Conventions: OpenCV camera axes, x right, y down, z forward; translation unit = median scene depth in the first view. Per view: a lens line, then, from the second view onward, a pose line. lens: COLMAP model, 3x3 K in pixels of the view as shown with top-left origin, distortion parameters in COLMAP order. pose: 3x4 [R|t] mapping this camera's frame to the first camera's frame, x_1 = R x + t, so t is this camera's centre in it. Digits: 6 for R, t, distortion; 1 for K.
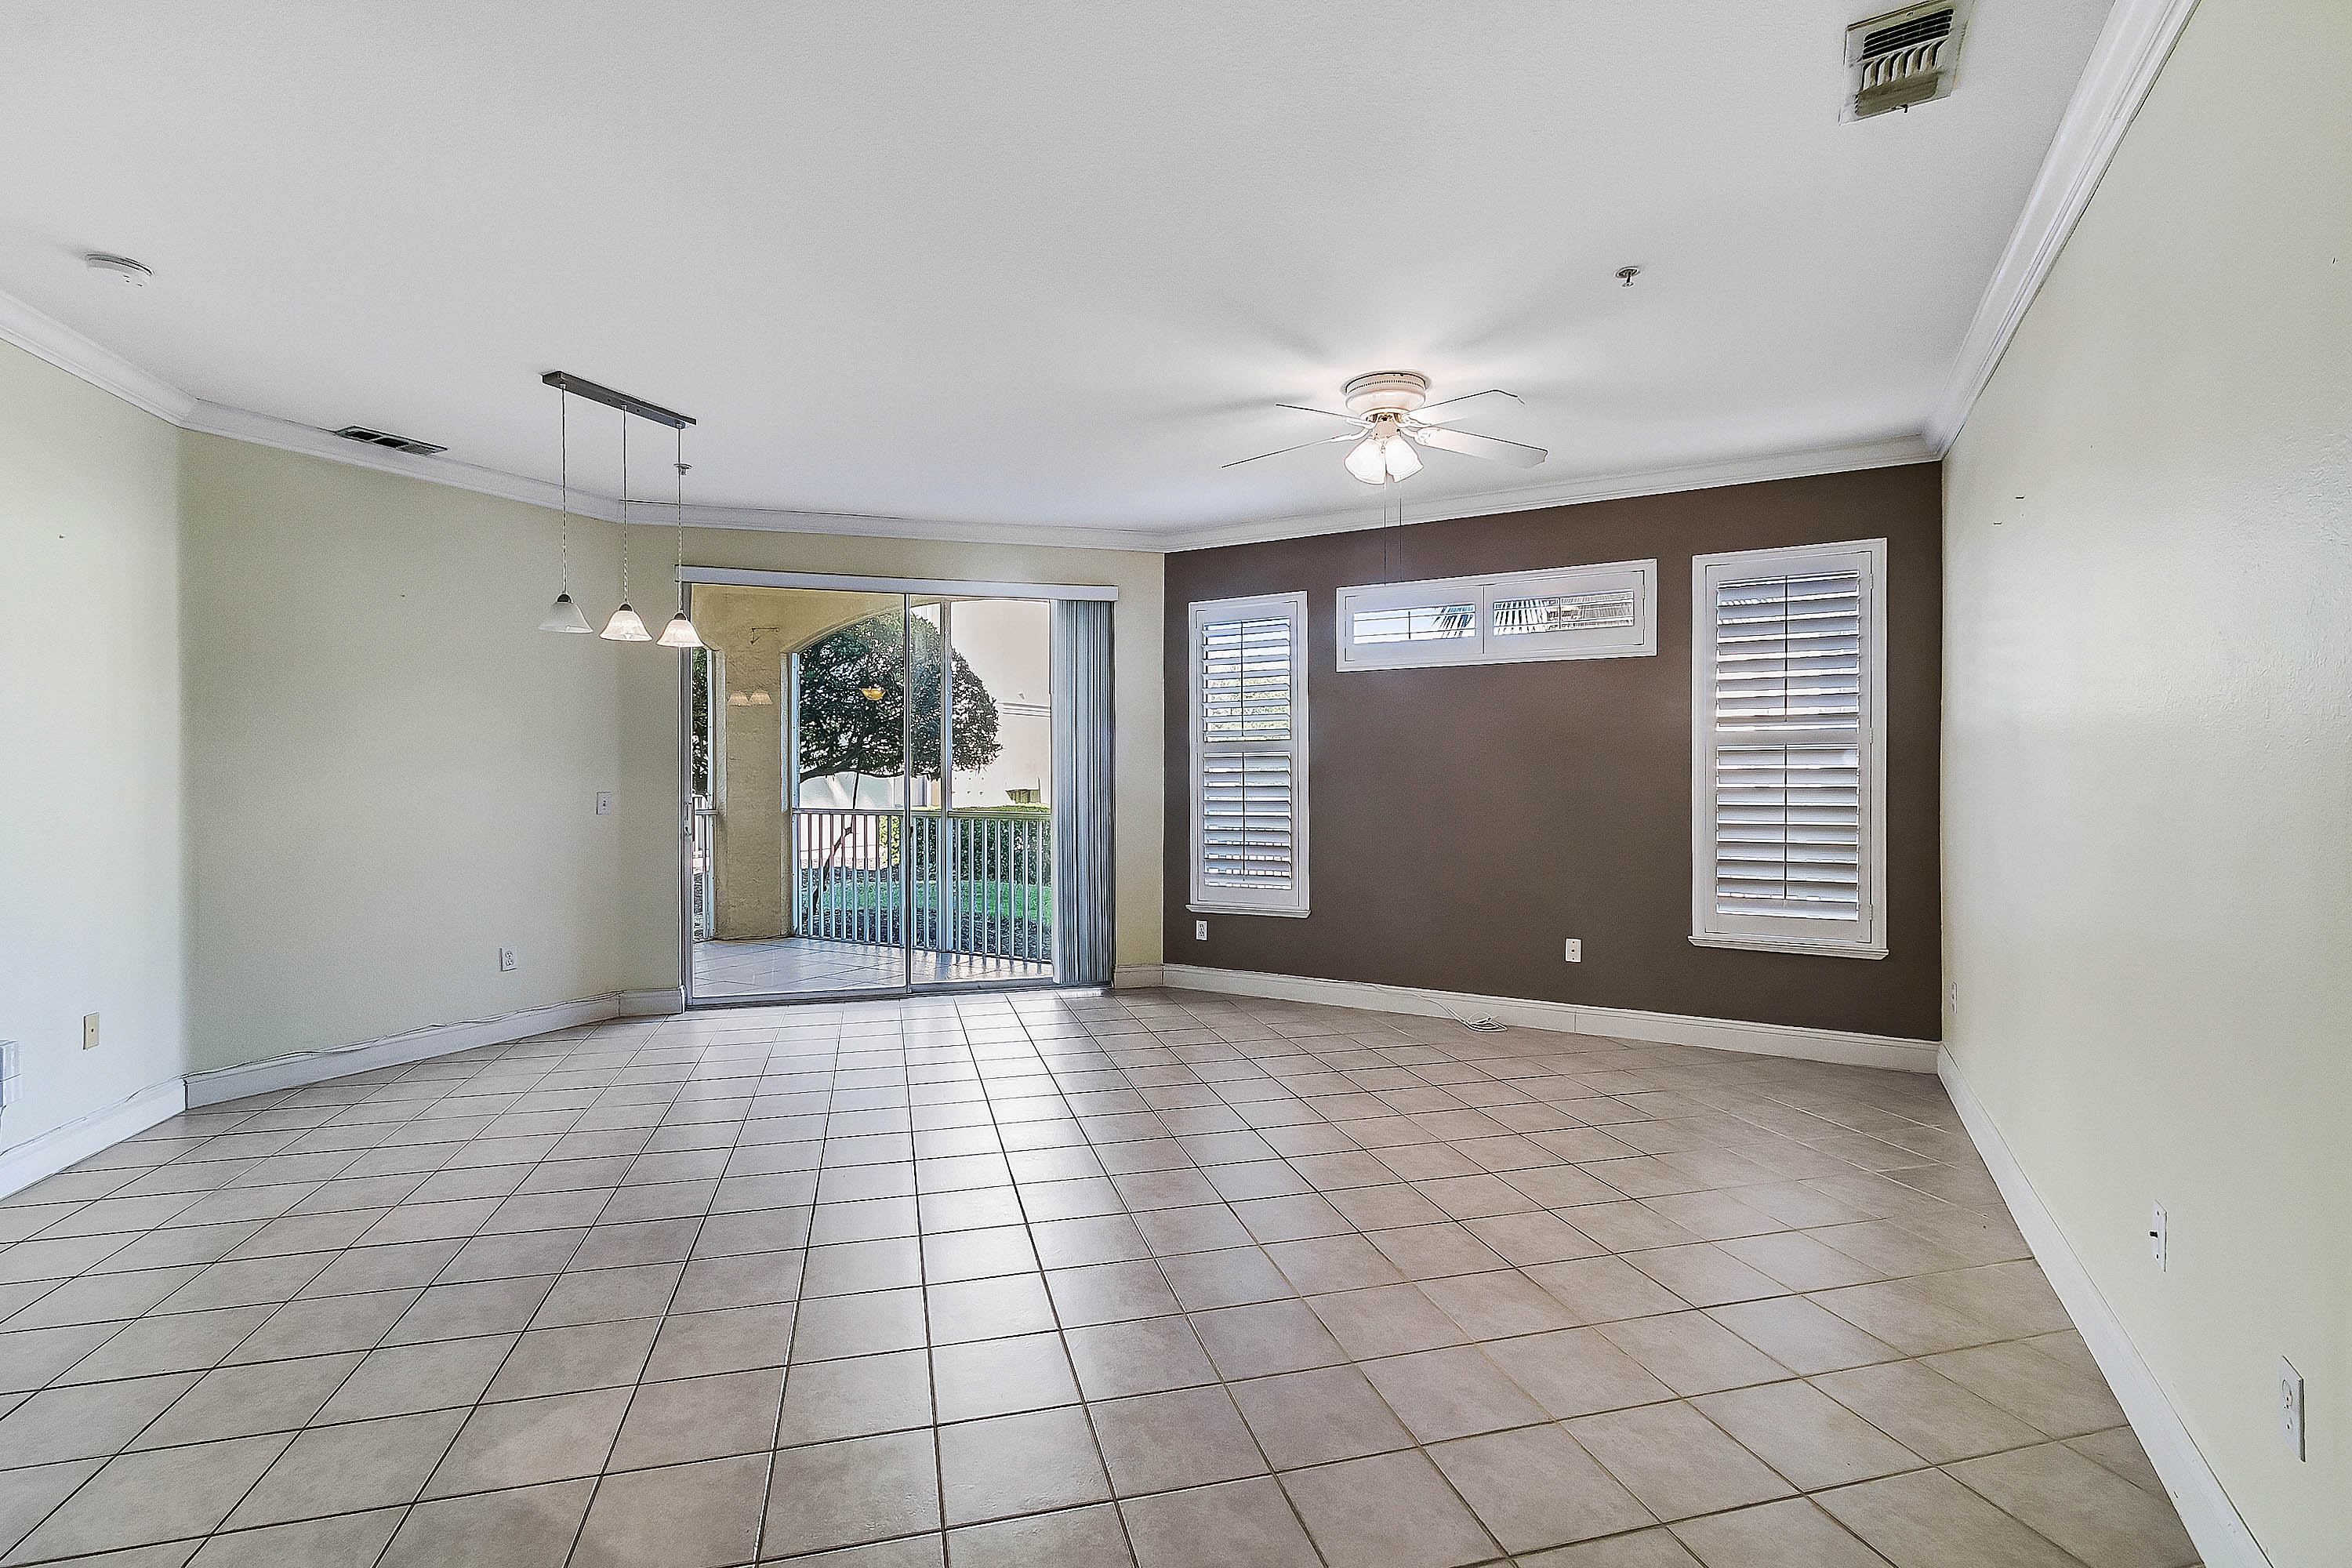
lens RADIAL K [[1081.7, 0, 1167.3], [0, 1081.7, 780.4], [0, 0, 1]] dist [0.001907, 0.000605]
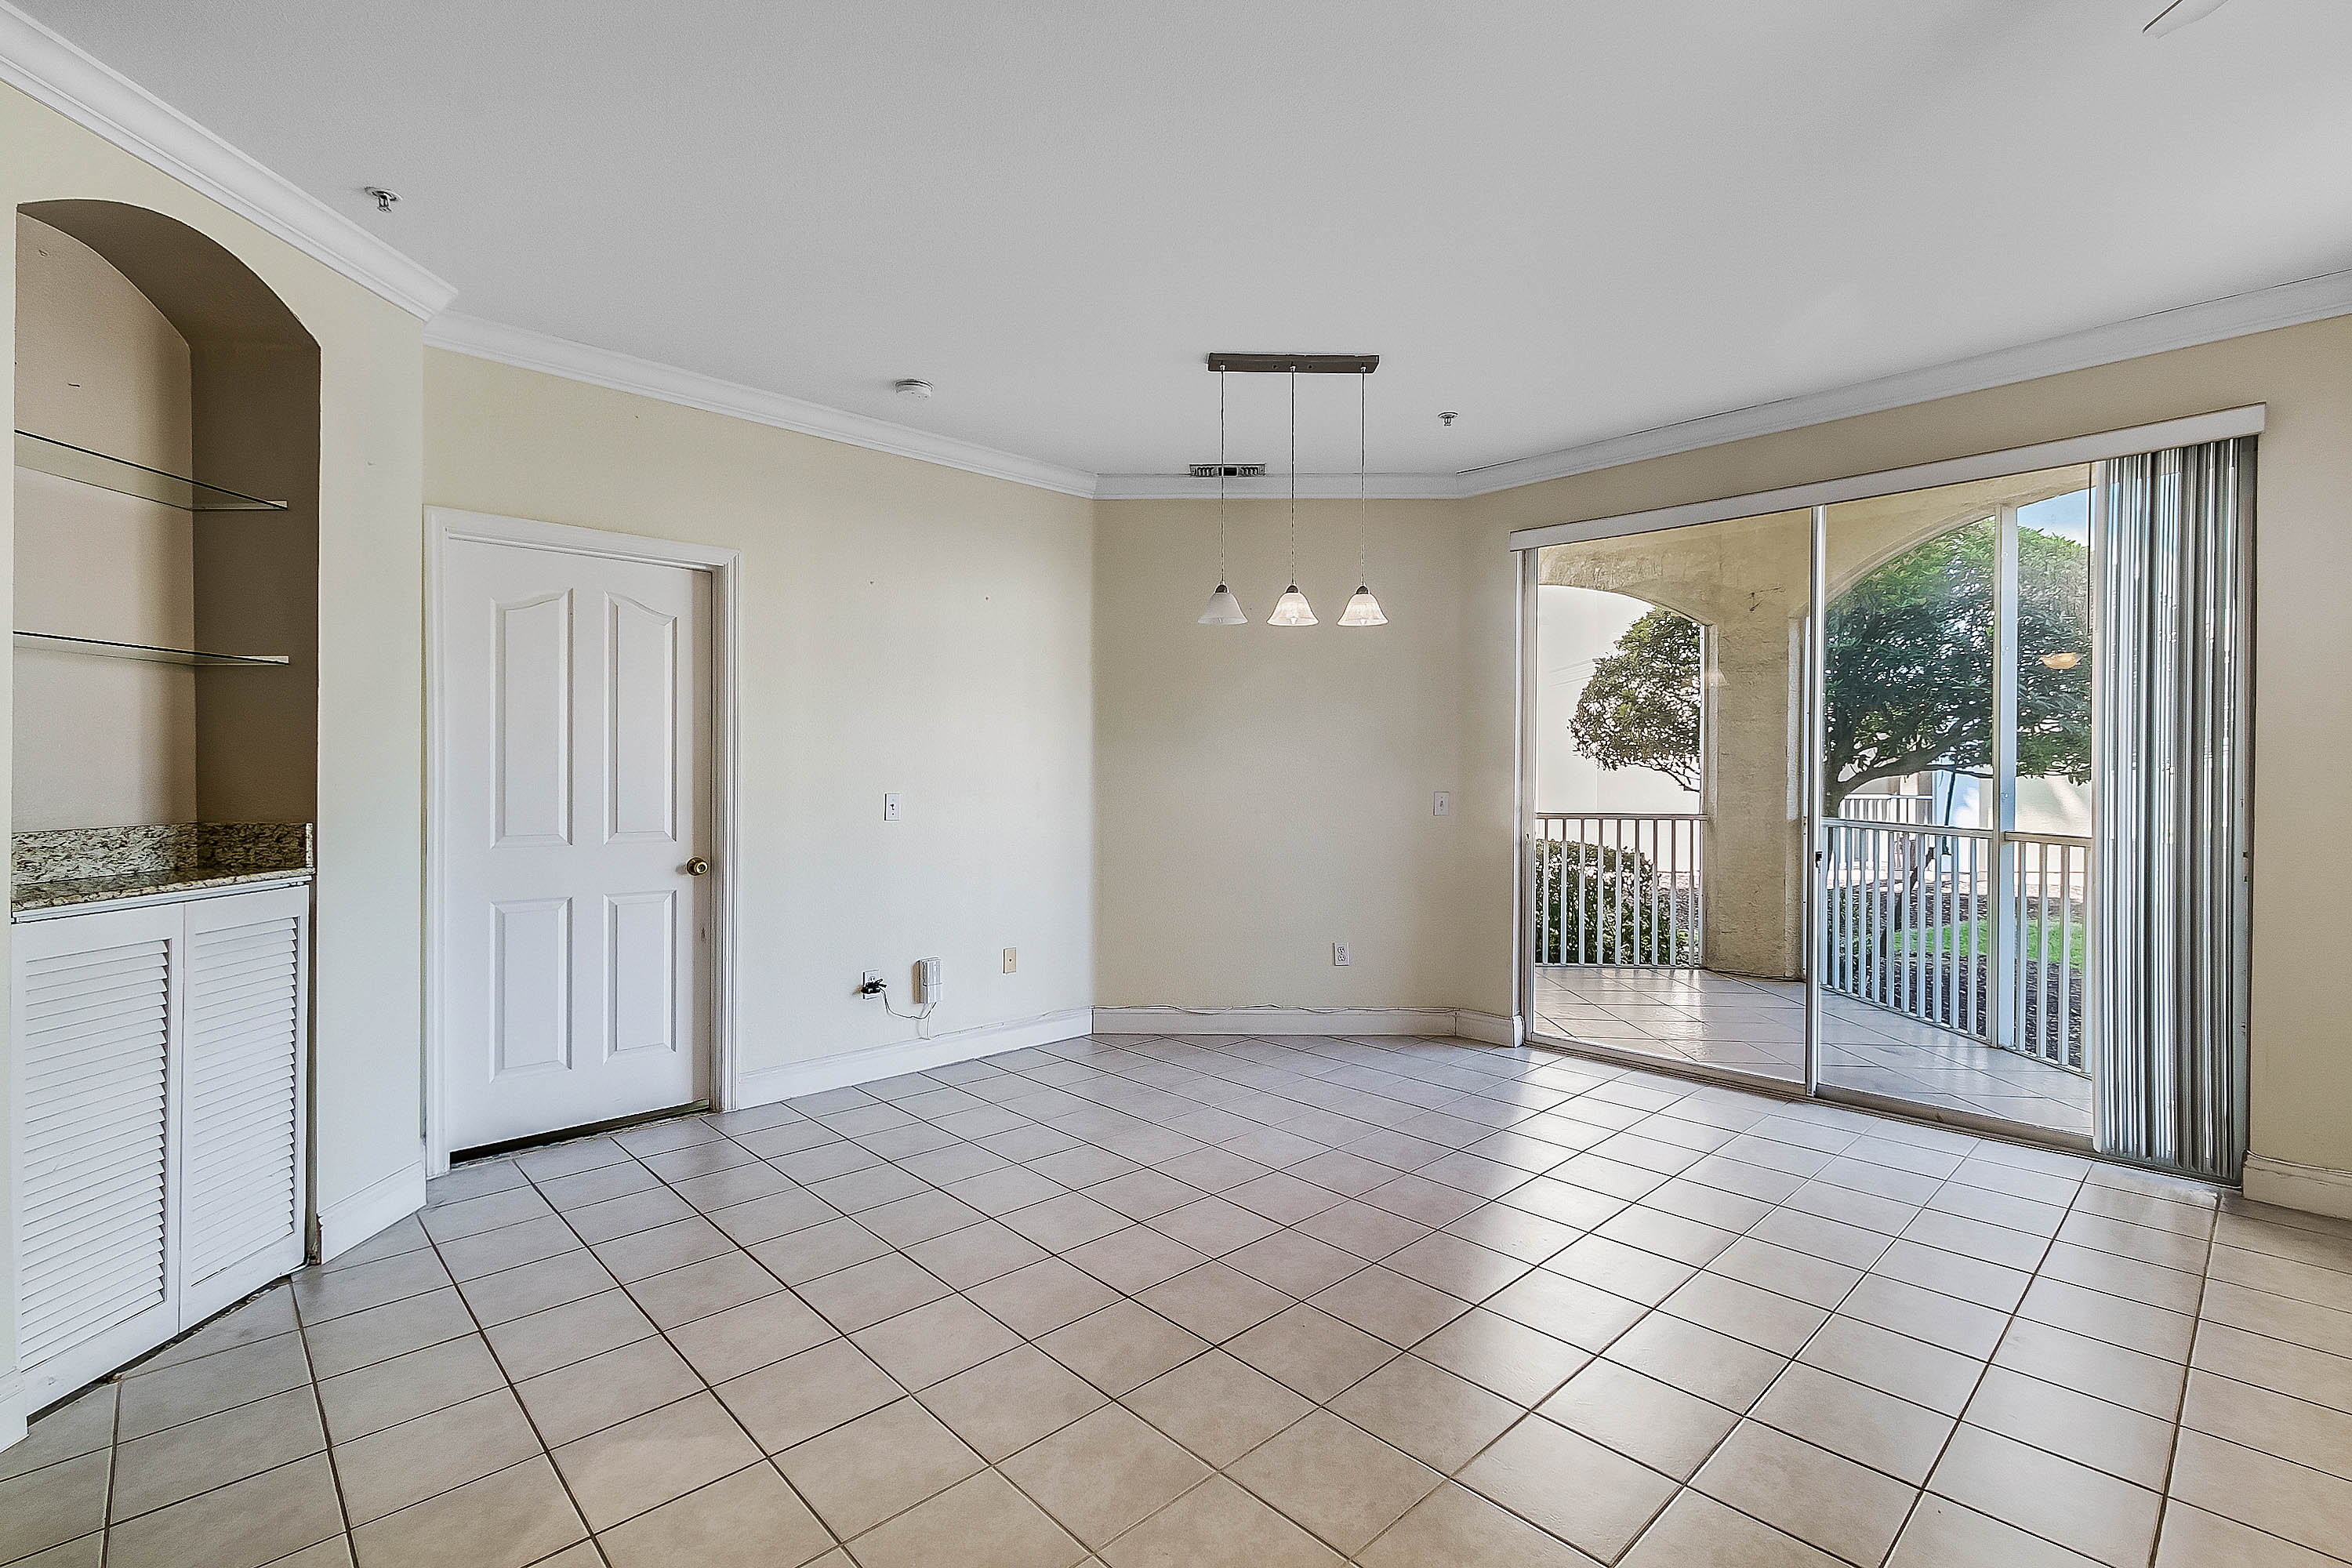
lens RADIAL K [[1060.7, 0, 1158.2], [0, 1060.7, 782.3], [0, 0, 1]] dist [0.001109, 0.000383]
pose [[0.466672, 0.011809, -0.884352, 0.166642], [-0.008150, 0.999926, 0.009051, -0.003446], [0.884393, 0.002983, 0.466733, 0.341048]]
